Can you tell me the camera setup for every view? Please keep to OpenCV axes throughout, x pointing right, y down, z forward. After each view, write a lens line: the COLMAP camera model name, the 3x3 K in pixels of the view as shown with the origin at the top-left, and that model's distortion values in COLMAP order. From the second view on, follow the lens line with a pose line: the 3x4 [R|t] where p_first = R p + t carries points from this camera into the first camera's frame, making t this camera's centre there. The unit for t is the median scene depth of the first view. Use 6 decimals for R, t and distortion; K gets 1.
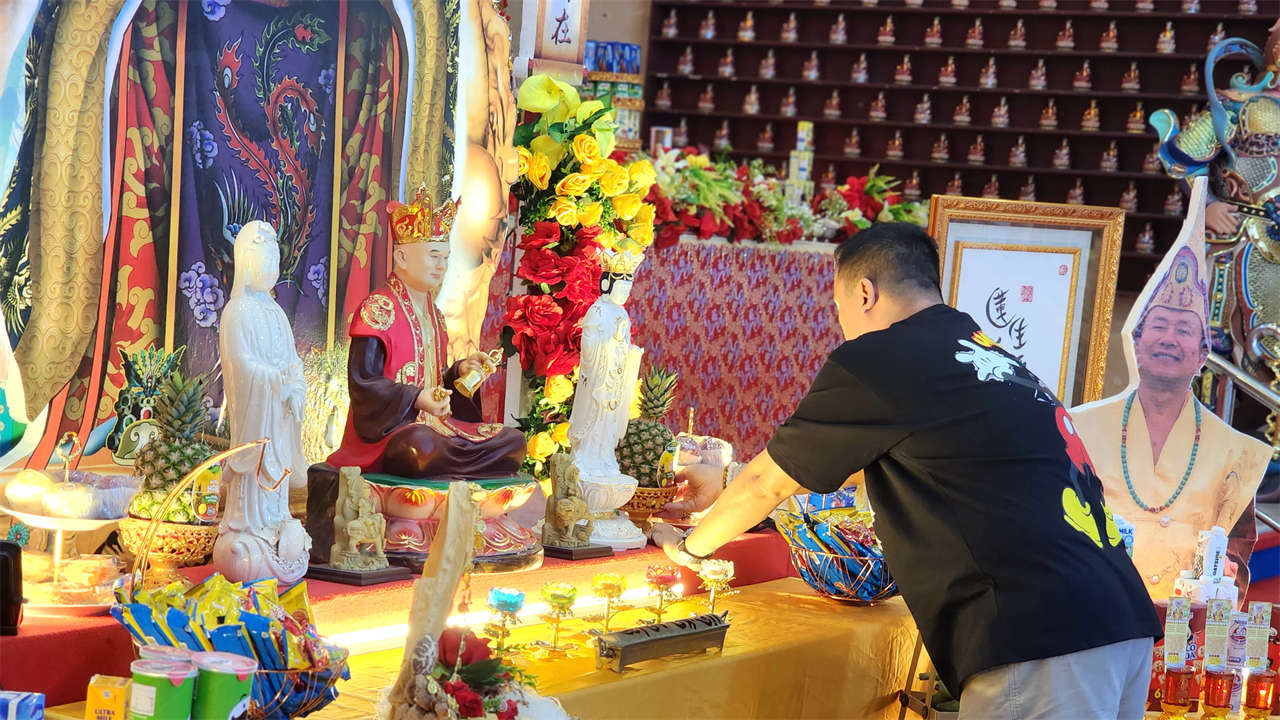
lens RADIAL K [[2427.8, 0, 640.0], [0, 2427.8, 360.0], [0, 0, 1]] dist [0.024713, 0.194859]
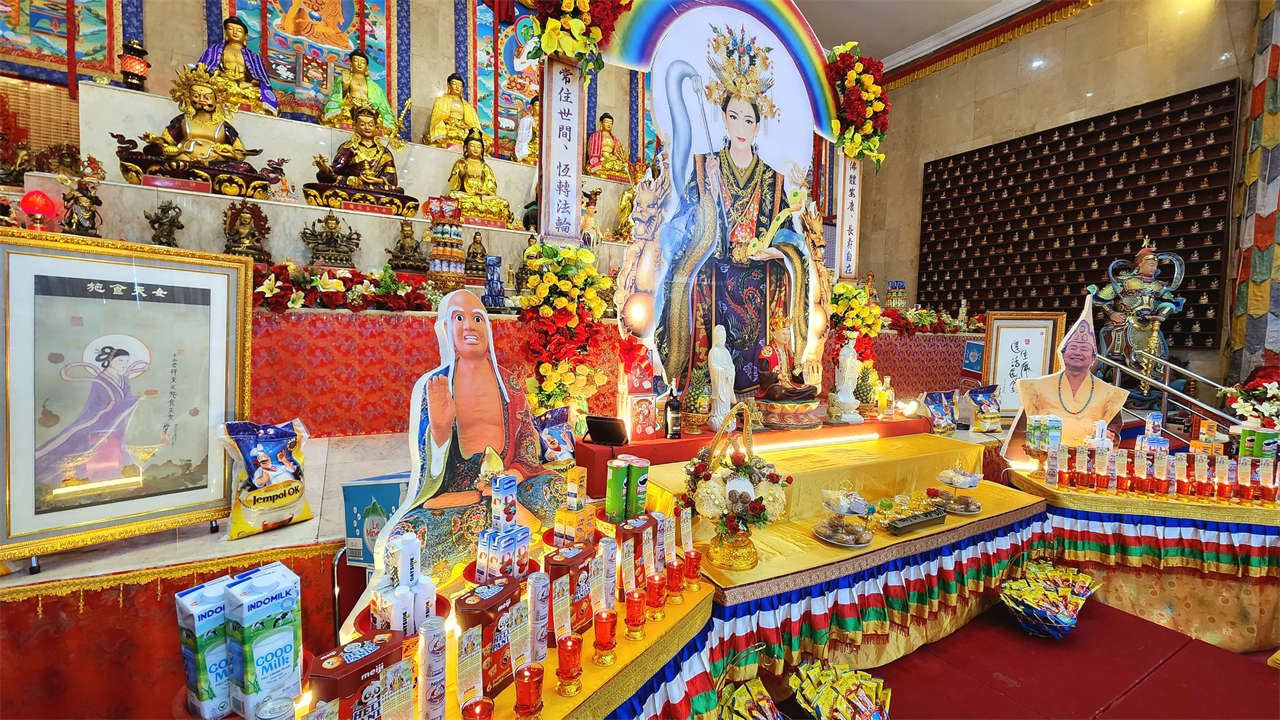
lens RADIAL K [[523.3, 0, 650.6], [0, 523.3, 357.1], [0, 0, 1]] dist [0.006382, -0.004044]
pose [[0.869933, -0.033376, -0.492039, 0.092350], [0.018183, 0.999200, -0.035630, 0.009469], [0.492834, 0.022049, 0.869844, 0.241488]]
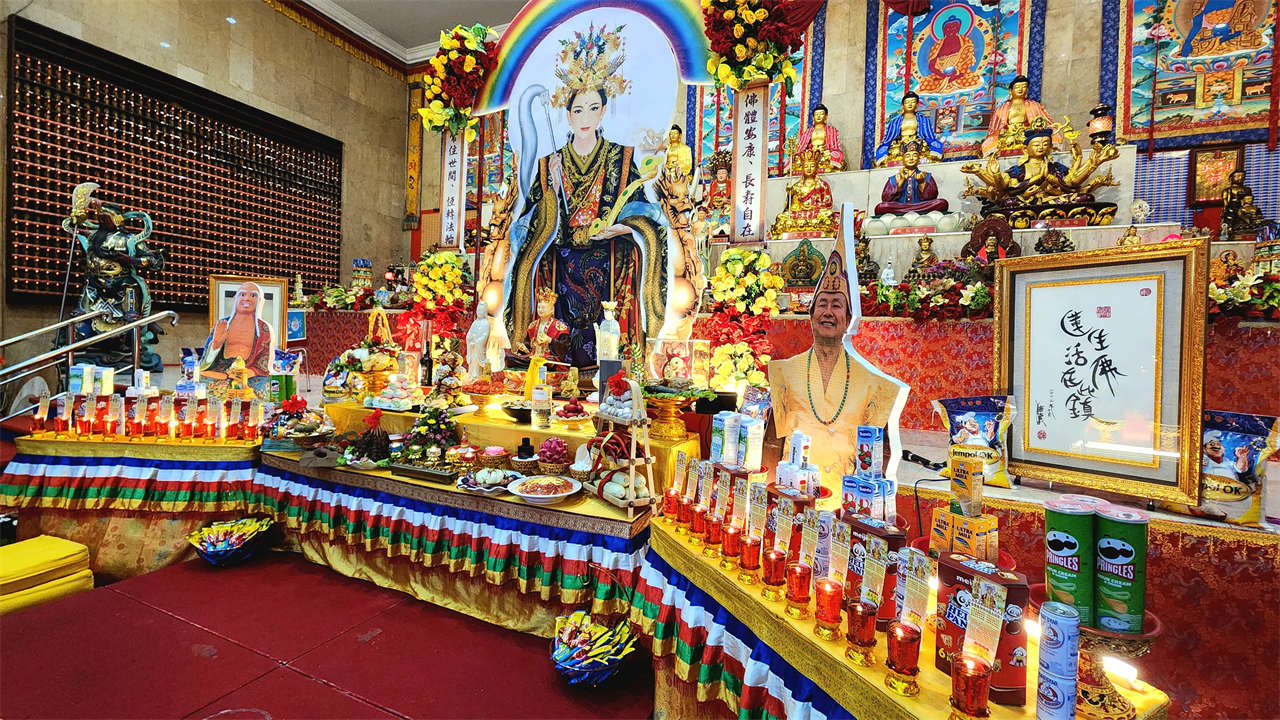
lens RADIAL K [[531.4, 0, 657.4], [0, 531.4, 358.3], [0, 0, 1]] dist [0.007023, -0.003589]
pose [[0.120580, -0.053910, -0.991239, 0.583990], [-0.079629, 0.994782, -0.063789, 0.055497], [0.989505, 0.086623, 0.115658, 0.923403]]
